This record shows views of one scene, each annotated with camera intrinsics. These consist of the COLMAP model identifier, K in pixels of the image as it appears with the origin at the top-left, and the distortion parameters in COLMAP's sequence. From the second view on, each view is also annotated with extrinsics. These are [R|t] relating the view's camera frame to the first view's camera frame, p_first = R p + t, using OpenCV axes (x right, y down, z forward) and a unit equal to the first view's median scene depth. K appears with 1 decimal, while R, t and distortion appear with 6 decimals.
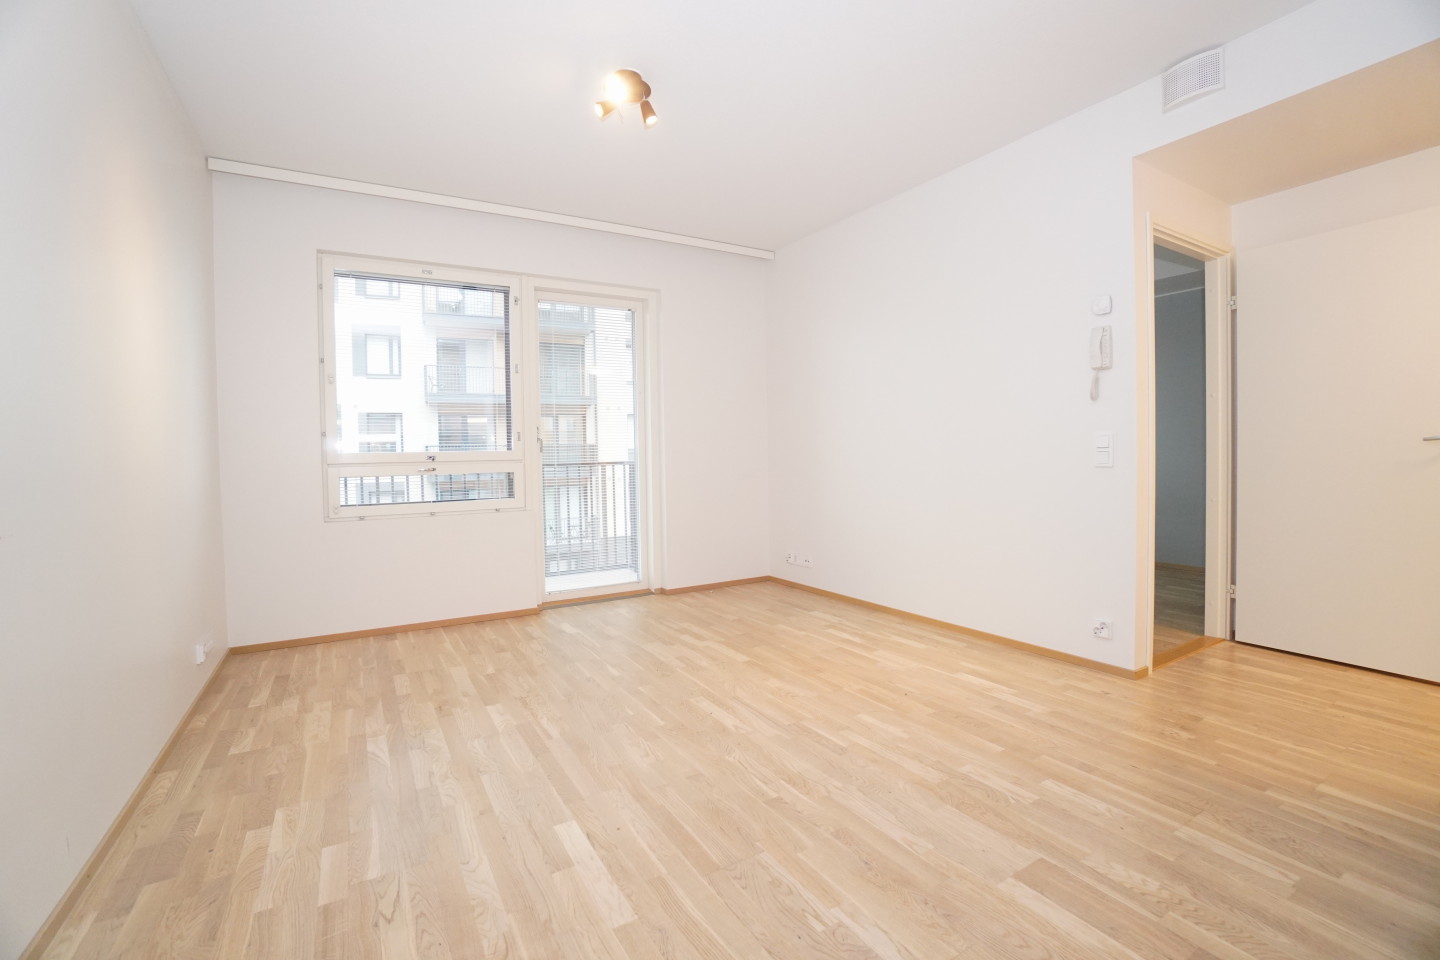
lens RADIAL K [[628.8, 0, 709.0], [0, 628.8, 468.4], [0, 0, 1]] dist [-0.048080, 0.010674]
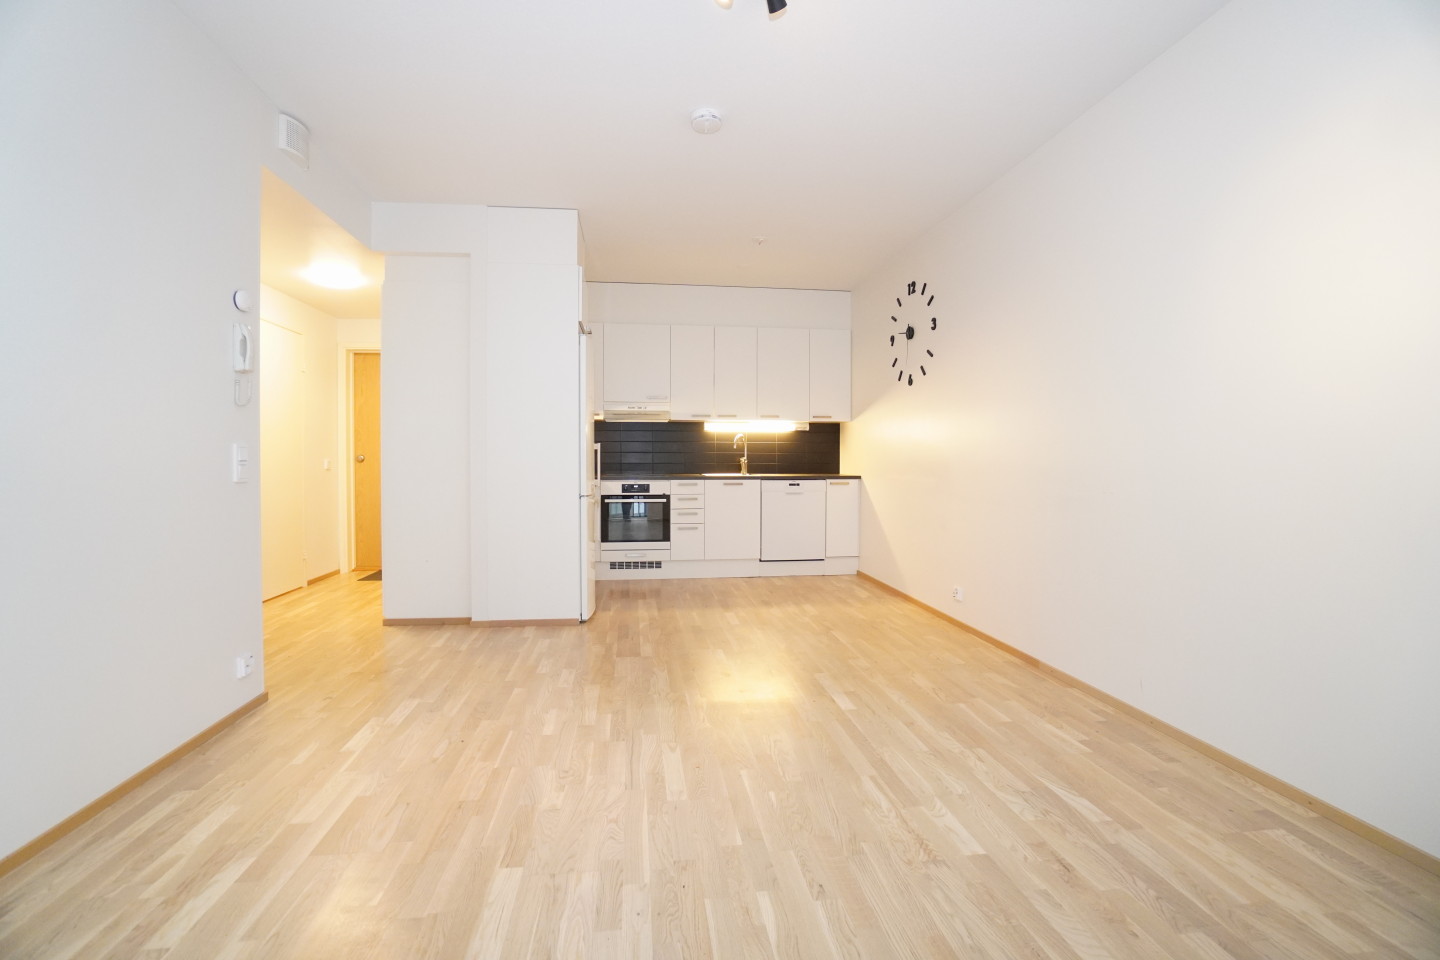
lens RADIAL K [[628.8, 0, 710.3], [0, 628.8, 467.0], [0, 0, 1]] dist [-0.048080, 0.010674]
pose [[-0.919331, 0.011484, 0.393317, -0.411194], [0.024540, 0.999301, 0.028183, -0.041177], [-0.392718, 0.035562, -0.918971, 1.958847]]
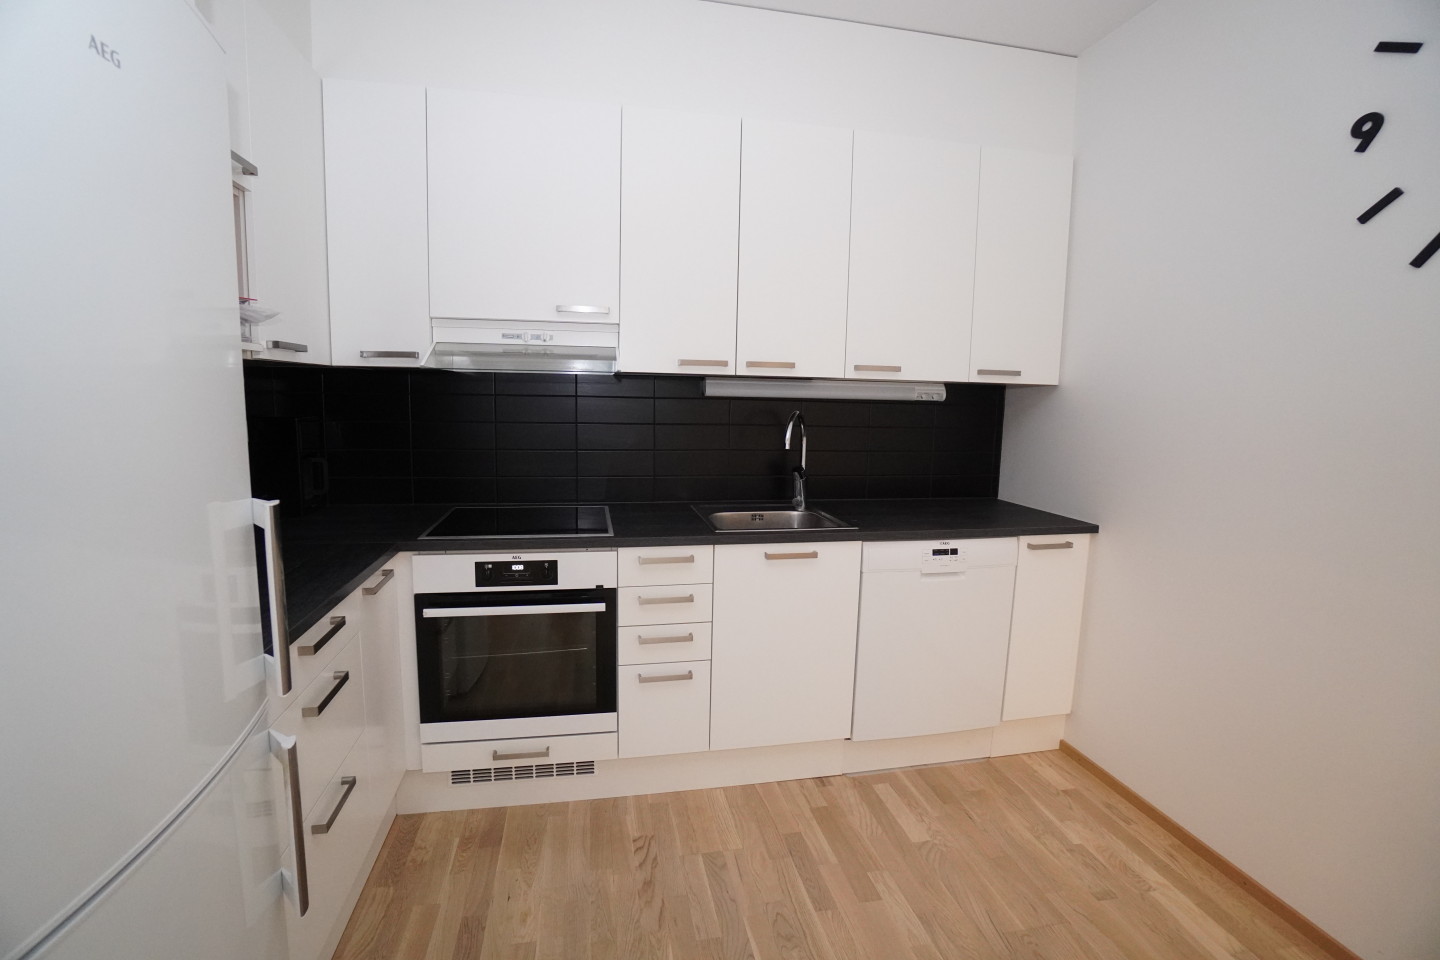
lens RADIAL K [[628.8, 0, 706.2], [0, 628.8, 477.4], [0, 0, 1]] dist [-0.048080, 0.010674]
pose [[-0.942760, -0.042900, 0.330702, 0.299787], [0.004804, 0.989840, 0.142102, -0.141308], [-0.333439, 0.135556, -0.932975, 0.523206]]
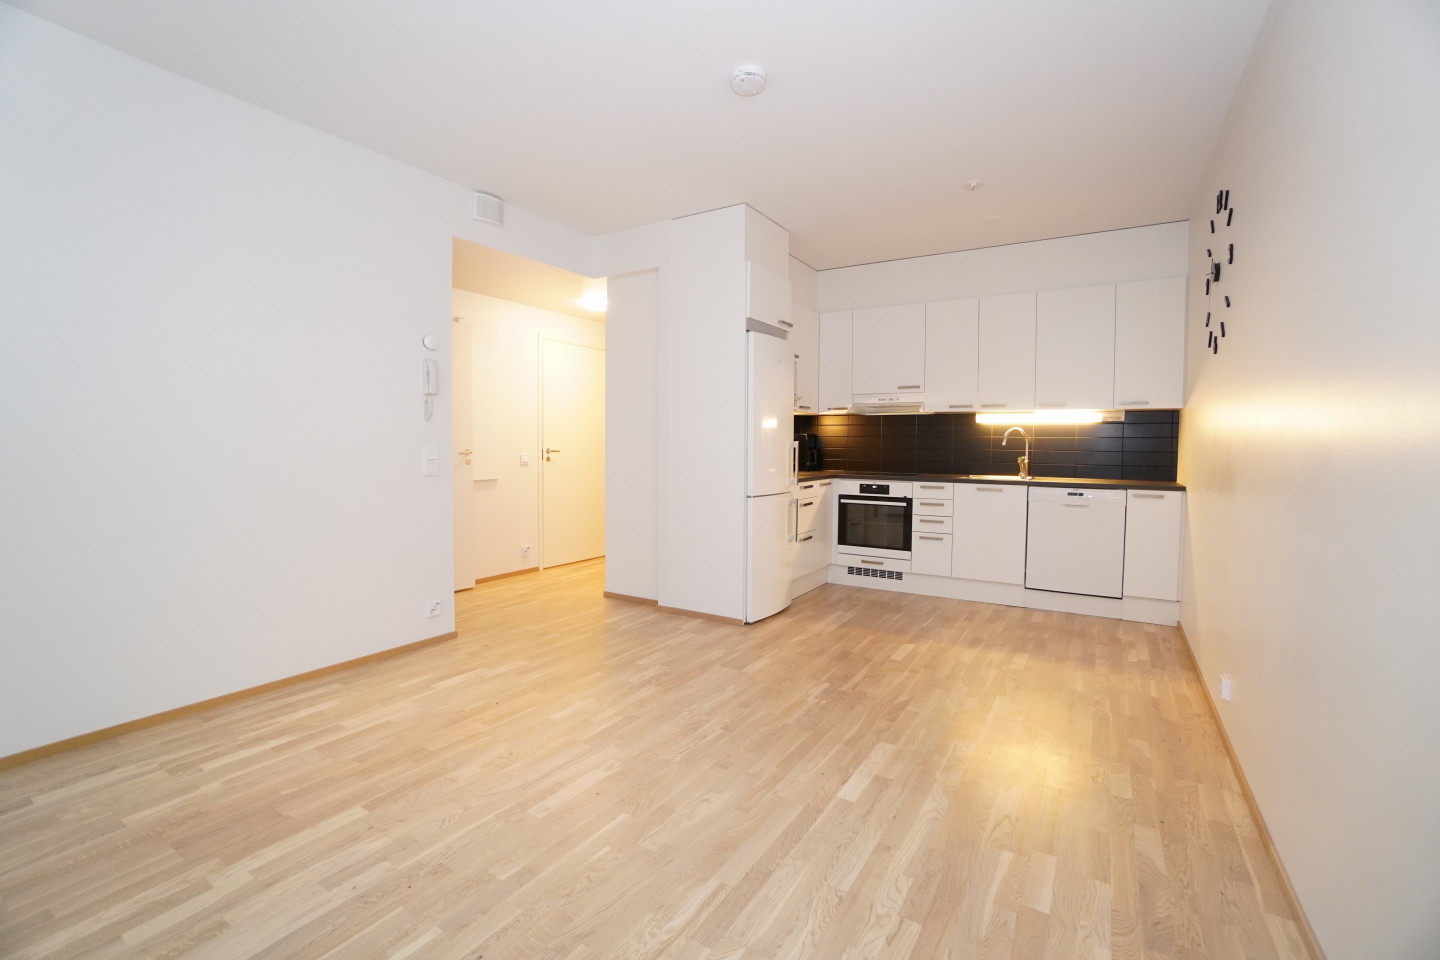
lens RADIAL K [[628.8, 0, 708.3], [0, 628.8, 467.6], [0, 0, 1]] dist [-0.048080, 0.010674]
pose [[-0.452830, -0.020027, 0.891372, -0.885978], [0.022315, 0.999180, 0.033786, -0.060009], [-0.891318, 0.035190, -0.452011, 1.357295]]
